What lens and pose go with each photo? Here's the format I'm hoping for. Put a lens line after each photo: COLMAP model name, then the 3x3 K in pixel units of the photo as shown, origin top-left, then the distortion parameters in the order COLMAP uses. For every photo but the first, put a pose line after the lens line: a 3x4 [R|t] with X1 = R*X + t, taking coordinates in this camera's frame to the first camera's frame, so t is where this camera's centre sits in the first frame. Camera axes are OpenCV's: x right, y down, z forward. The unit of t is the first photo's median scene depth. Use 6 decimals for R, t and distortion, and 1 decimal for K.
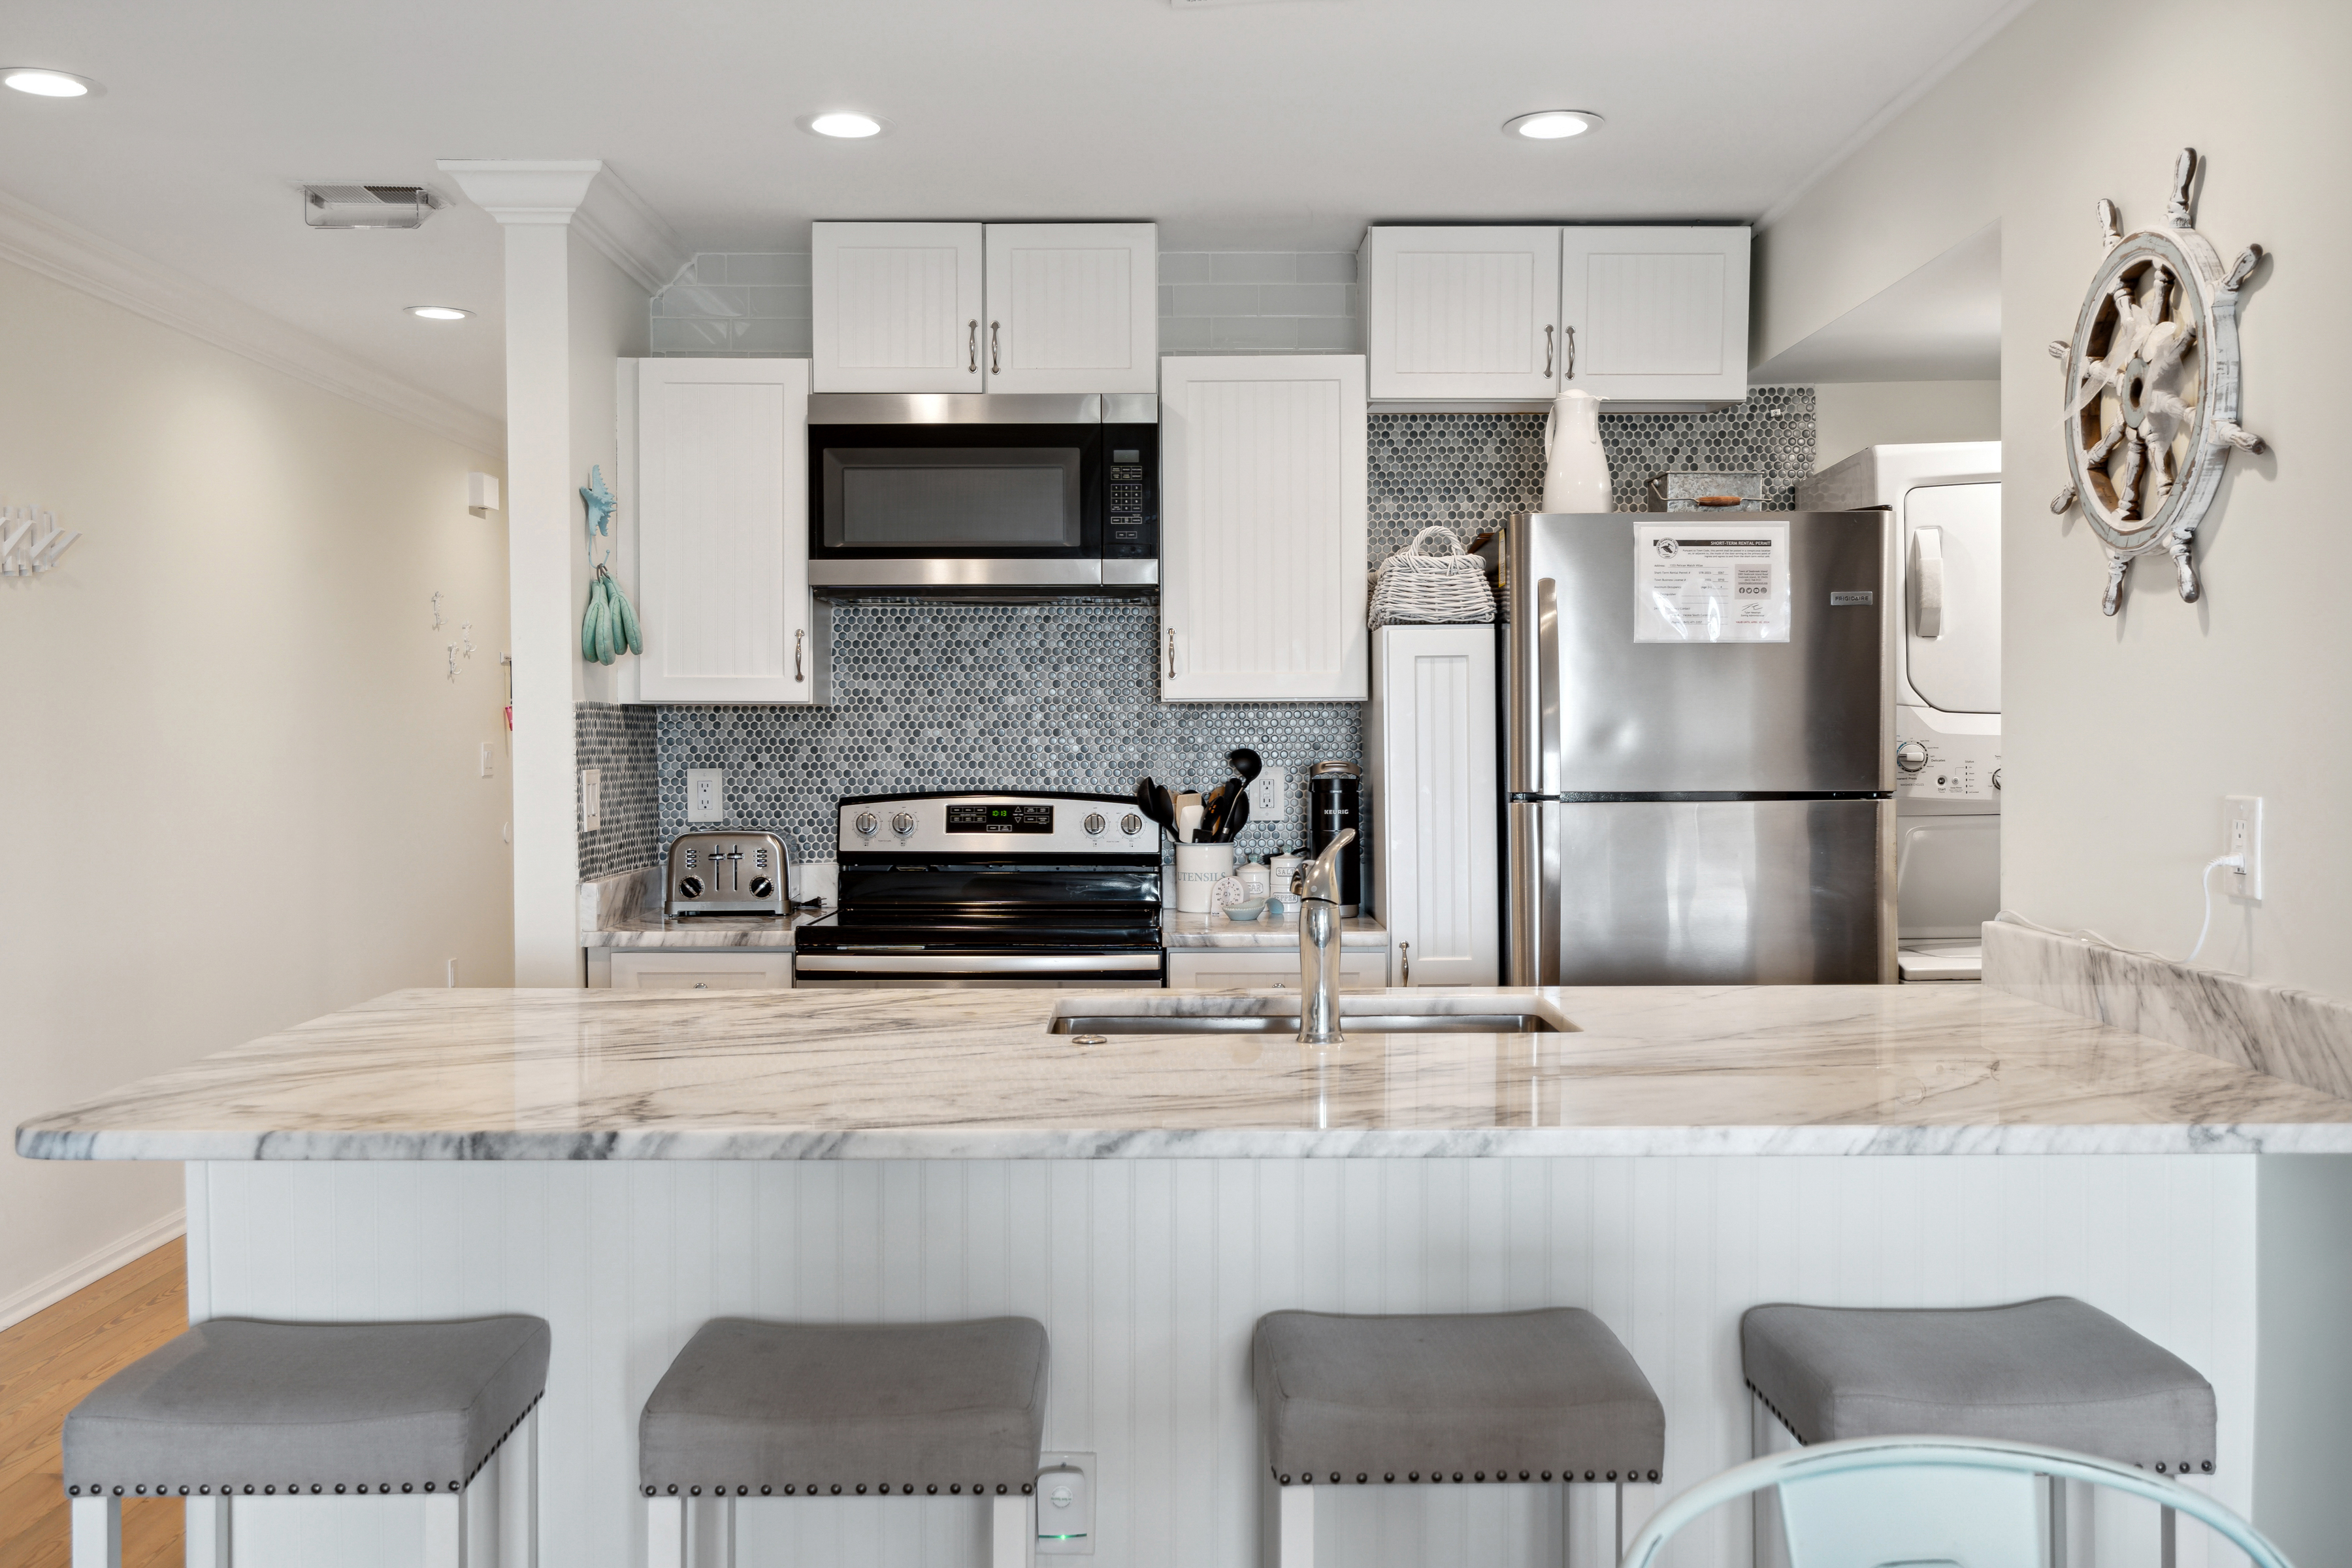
lens RADIAL K [[2080.7, 0, 1195.5], [0, 2080.7, 782.6], [0, 0, 1]] dist [0.008235, -0.009150]
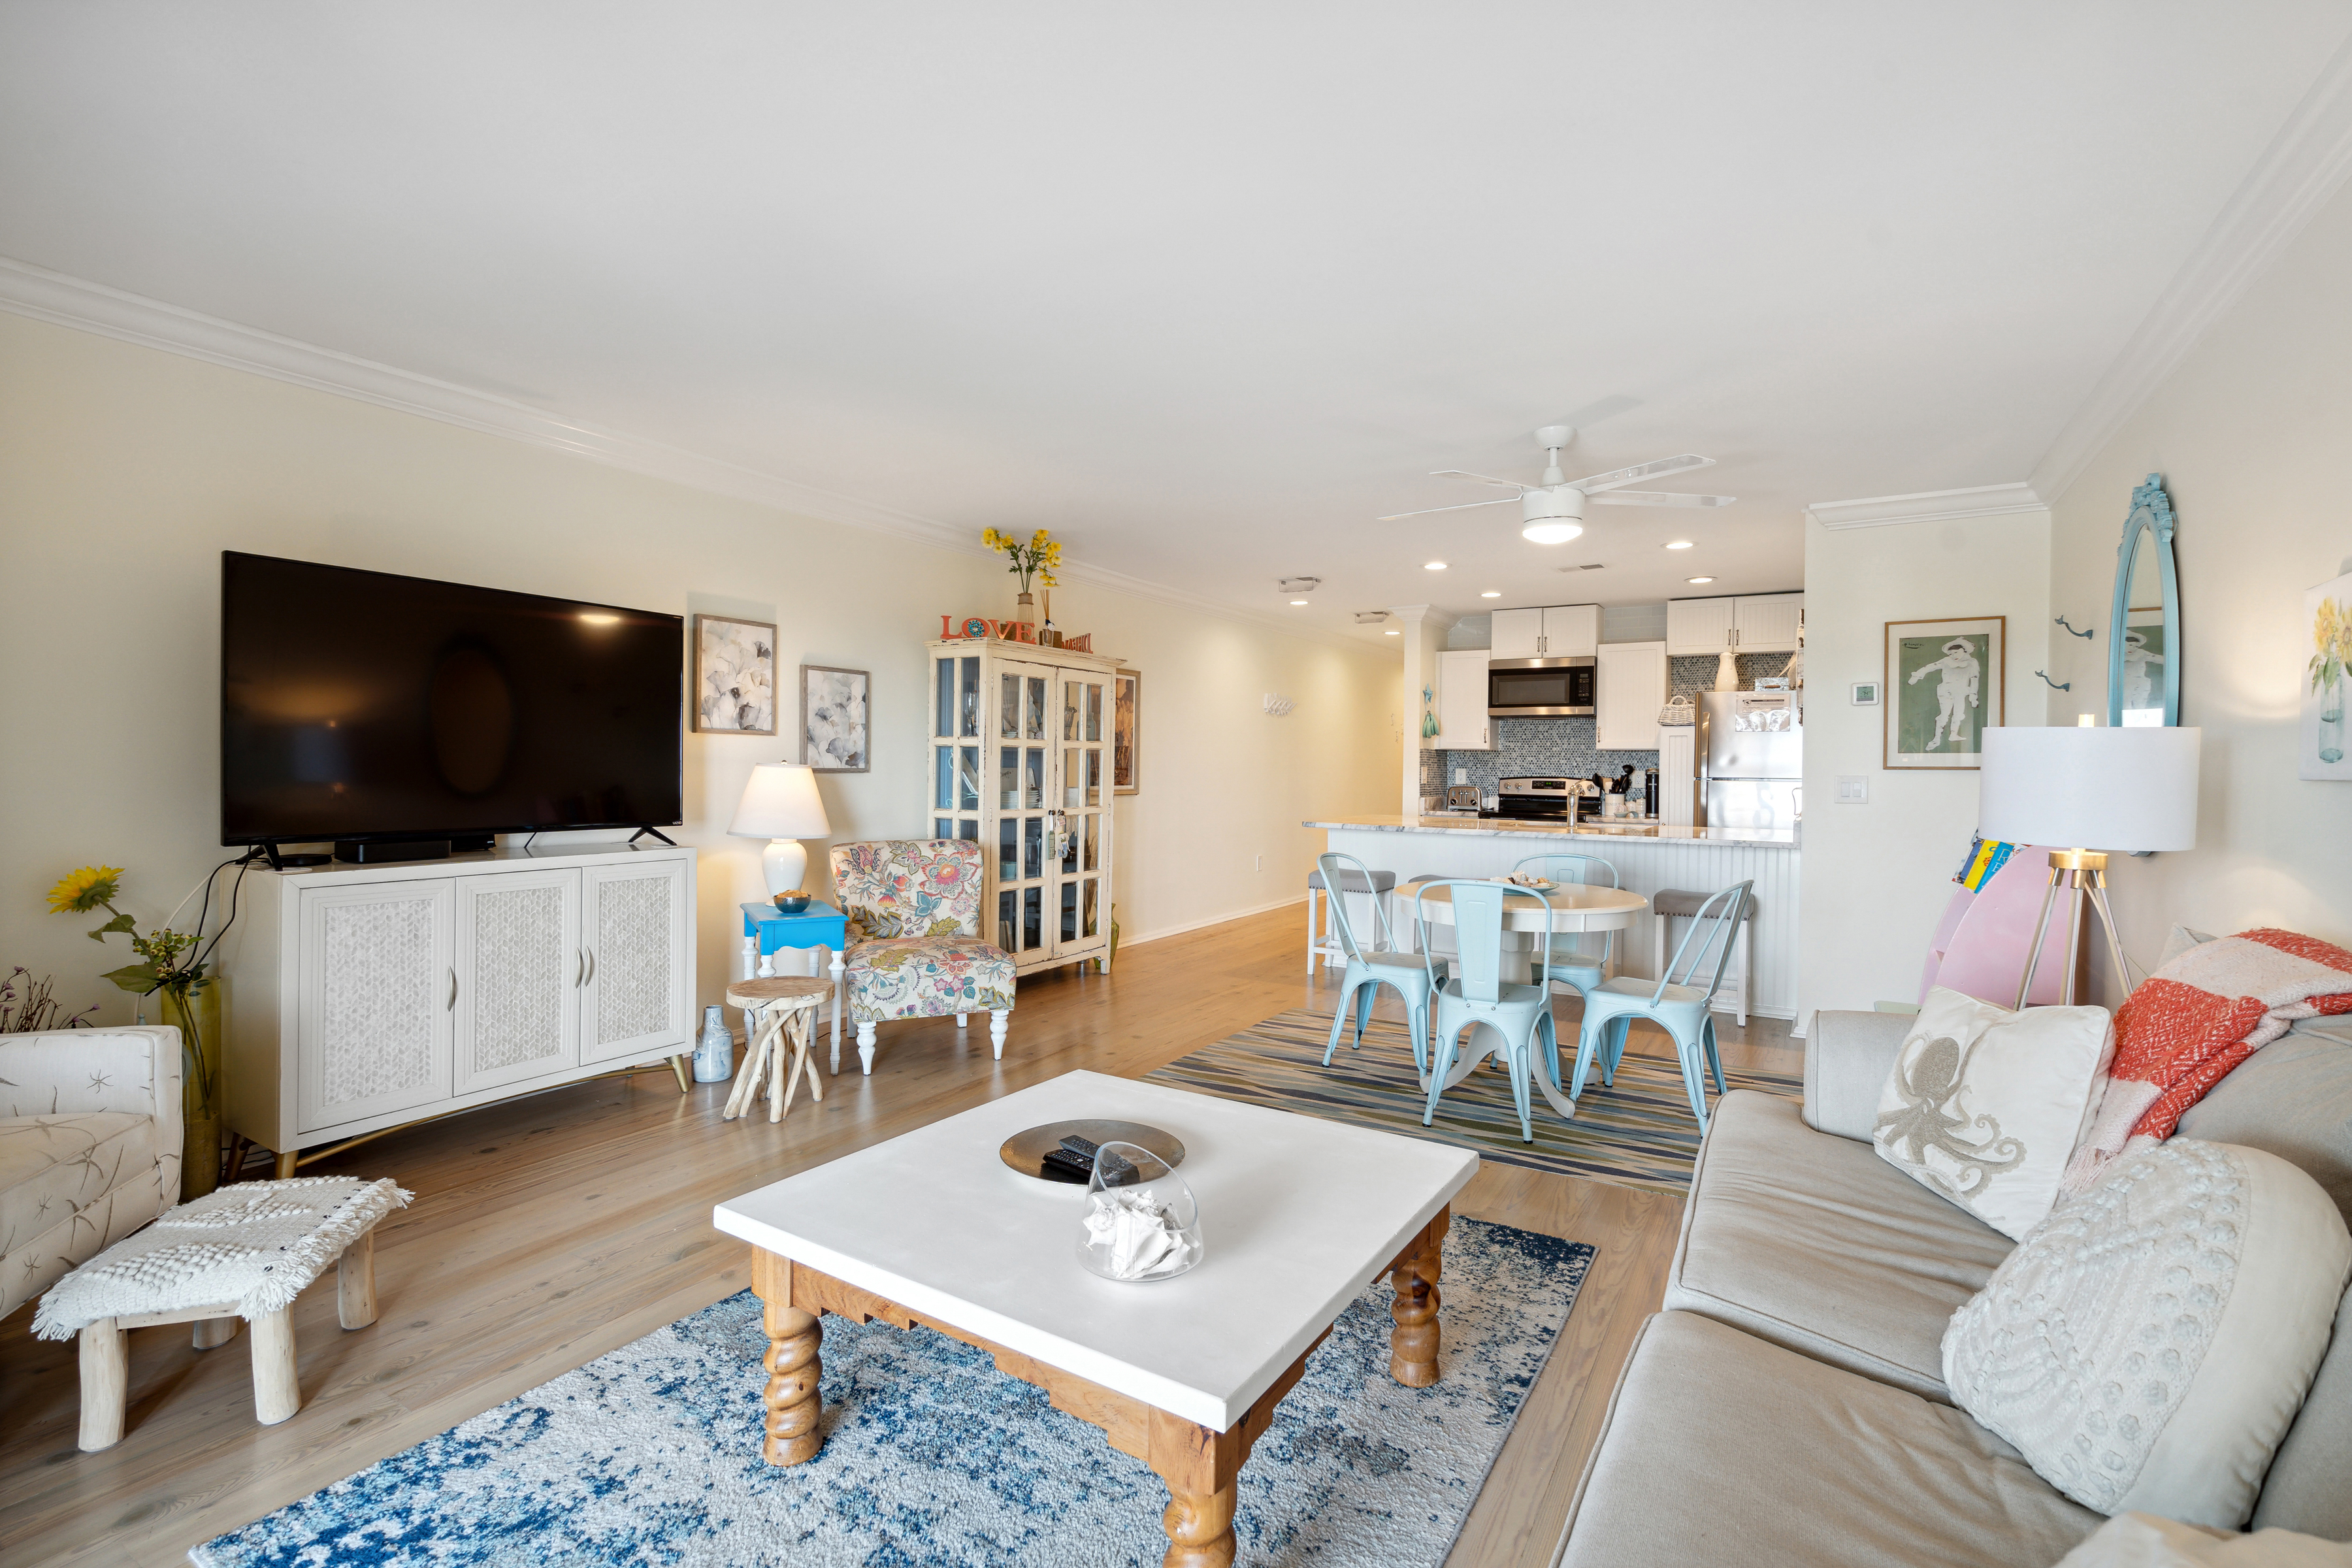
lens RADIAL K [[1072.5, 0, 1166.2], [0, 1072.5, 764.6], [0, 0, 1]] dist [-0.008727, 0.003397]
pose [[0.842628, 0.013017, -0.538339, 0.317600], [-0.028338, 0.999394, -0.020189, 0.038059], [0.537750, 0.032267, 0.842487, -0.773885]]
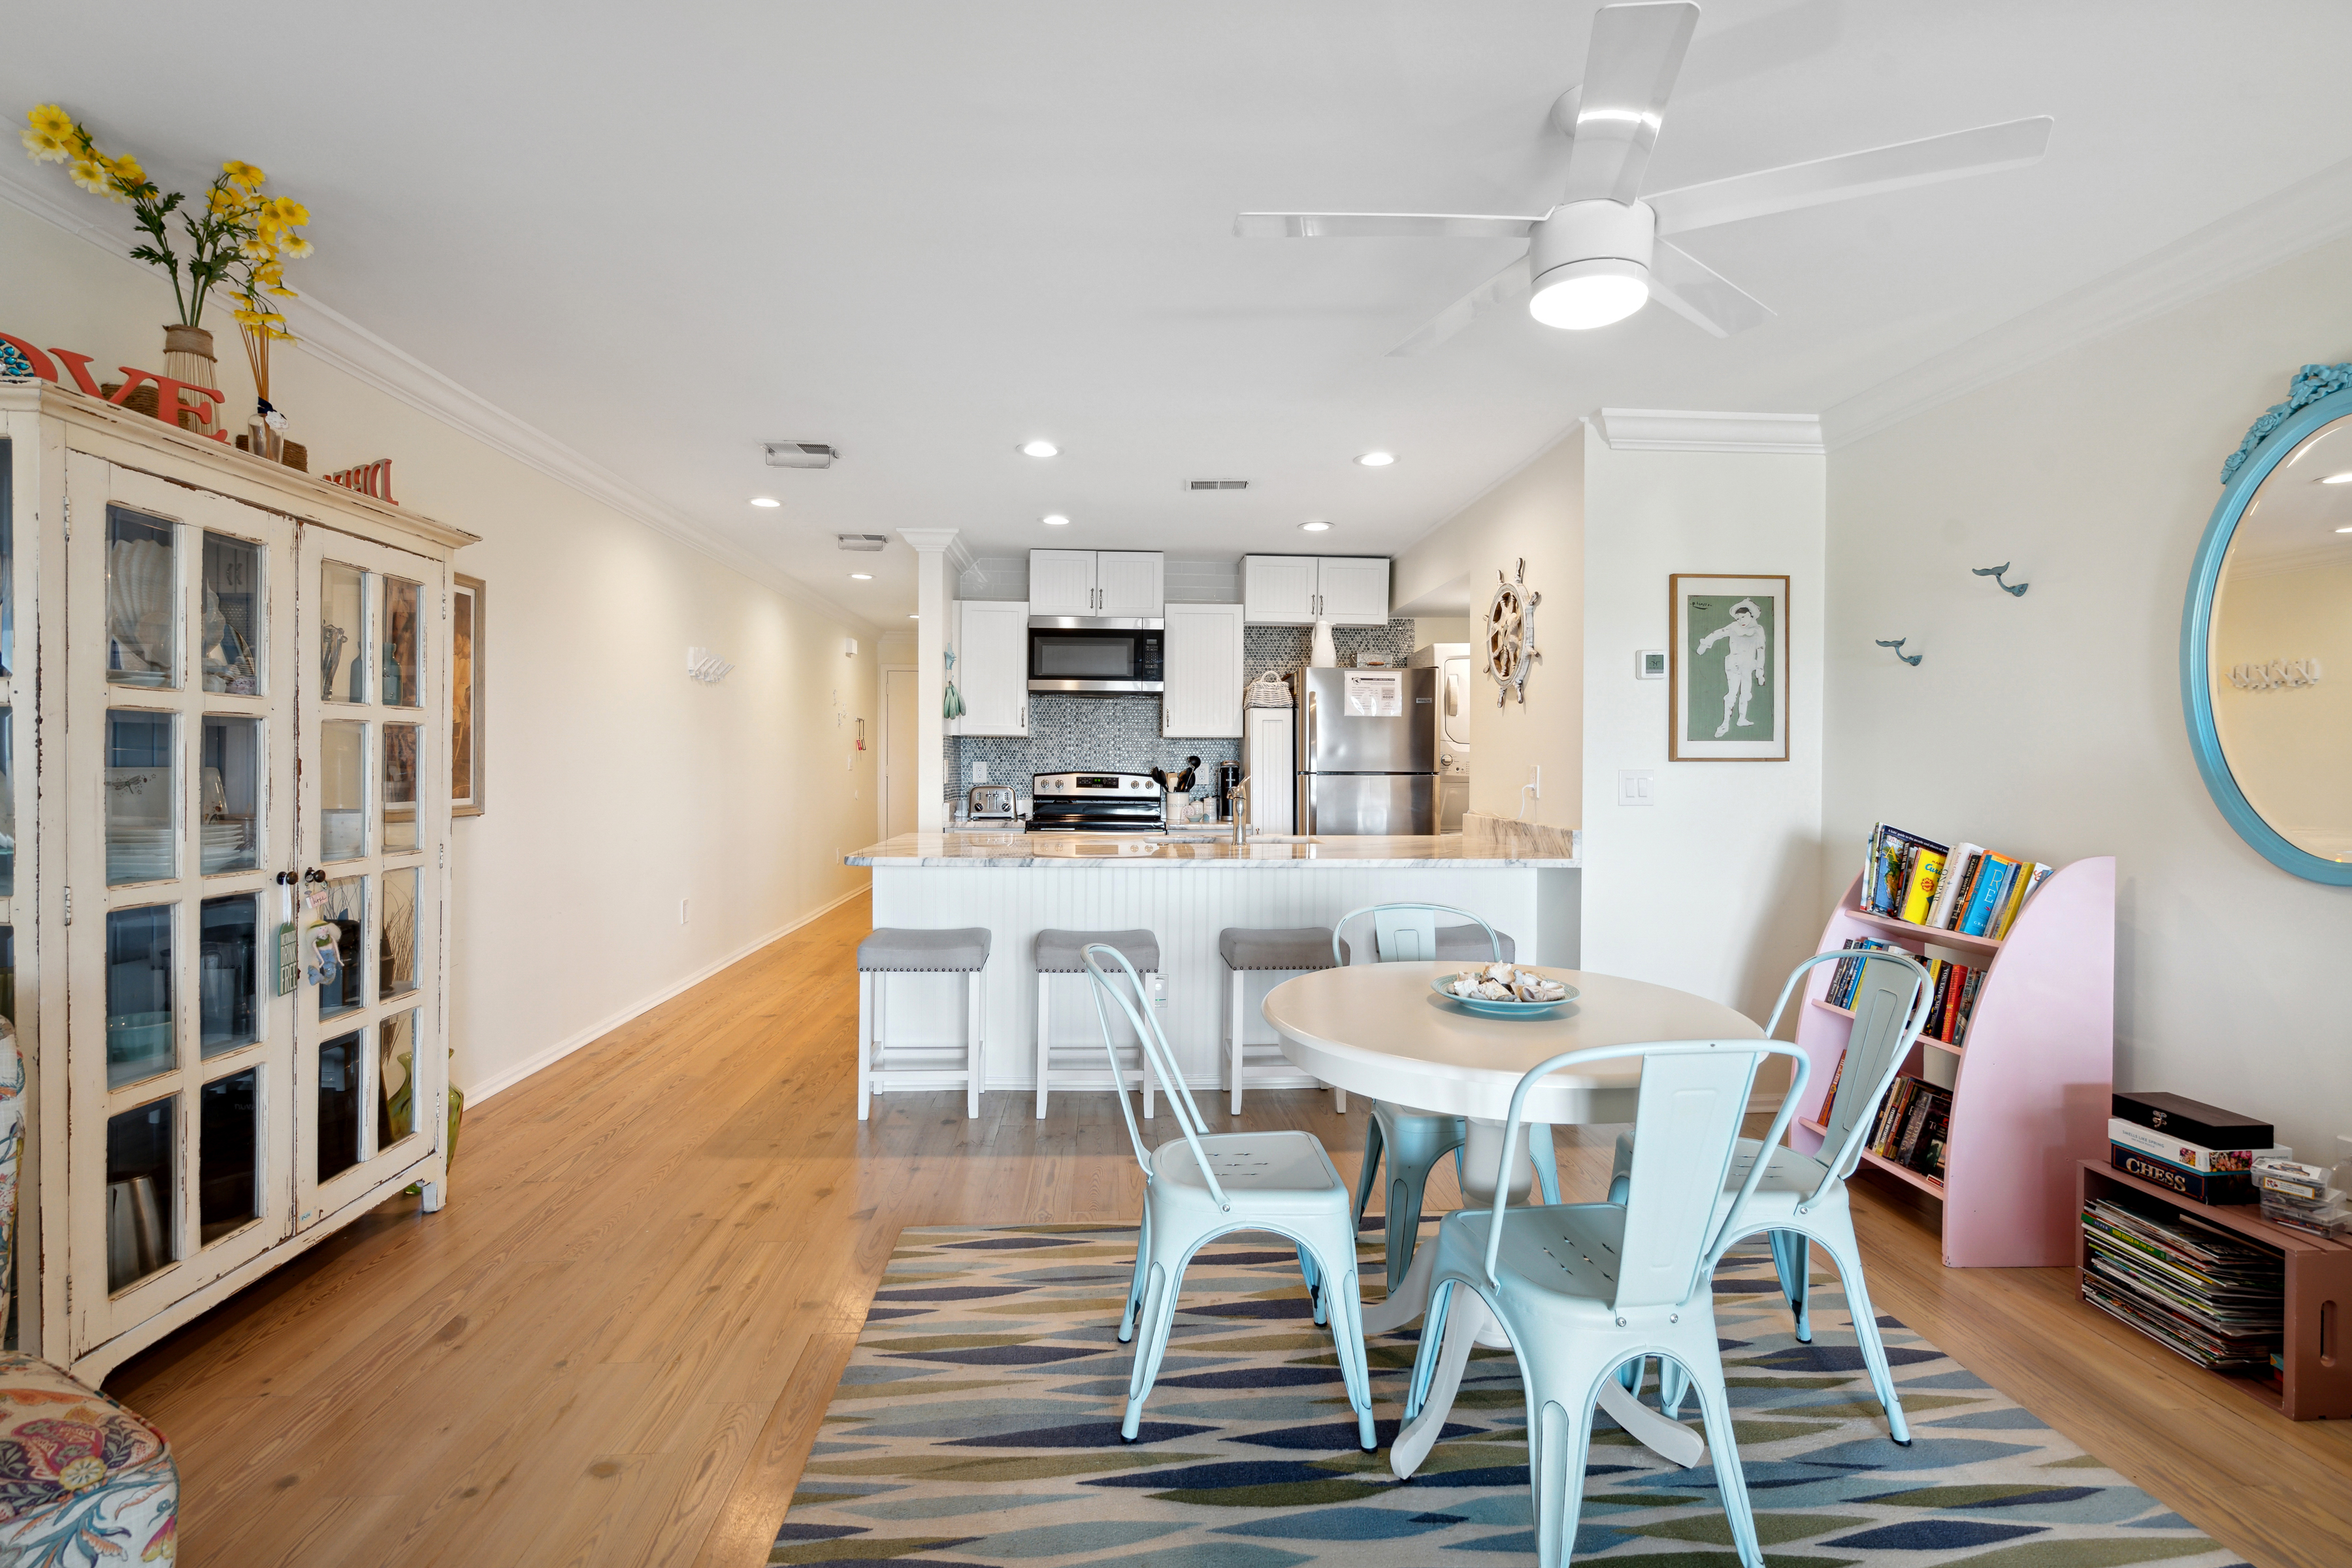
lens RADIAL K [[1072.5, 0, 1178.3], [0, 1072.5, 774.8], [0, 0, 1]] dist [-0.008727, 0.003397]
pose [[0.998673, 0.010037, 0.050513, -0.064131], [-0.009293, 0.999845, -0.014953, 0.027863], [-0.050656, 0.014464, 0.998611, -0.326446]]
